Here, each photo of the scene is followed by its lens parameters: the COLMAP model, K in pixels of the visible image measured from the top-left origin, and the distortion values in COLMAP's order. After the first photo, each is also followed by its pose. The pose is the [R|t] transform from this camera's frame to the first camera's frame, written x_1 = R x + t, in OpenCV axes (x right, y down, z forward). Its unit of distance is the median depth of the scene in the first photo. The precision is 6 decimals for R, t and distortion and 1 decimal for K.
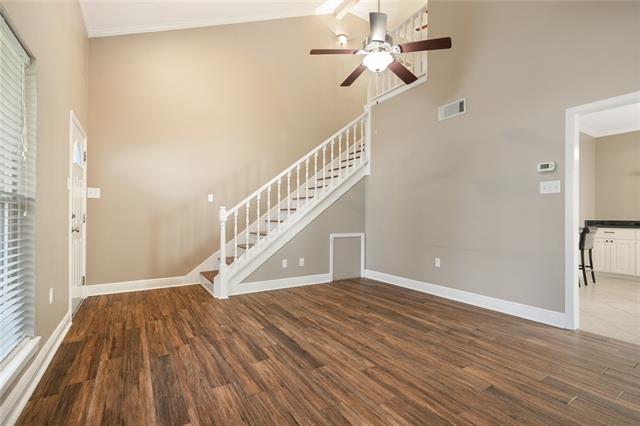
lens RADIAL K [[286.1, 0, 320.3], [0, 286.1, 215.9], [0, 0, 1]] dist [0.001326, 0.000094]
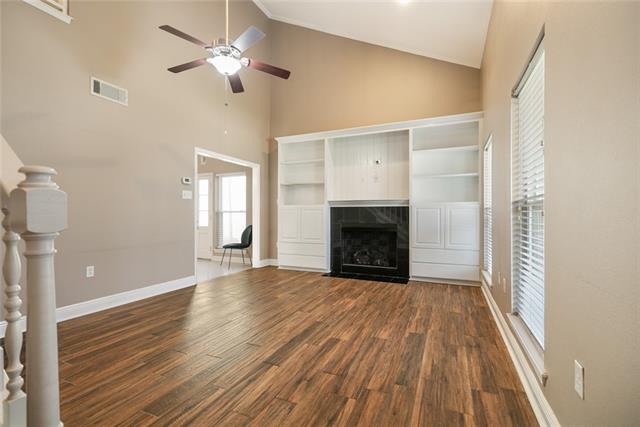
lens RADIAL K [[286.1, 0, 320.3], [0, 286.1, 216.4], [0, 0, 1]] dist [0.001326, 0.000094]
pose [[-0.537874, -0.007422, 0.842993, -1.073019], [-0.008799, 0.999956, 0.003189, 0.001903], [-0.842980, -0.005703, -0.537915, 1.582121]]
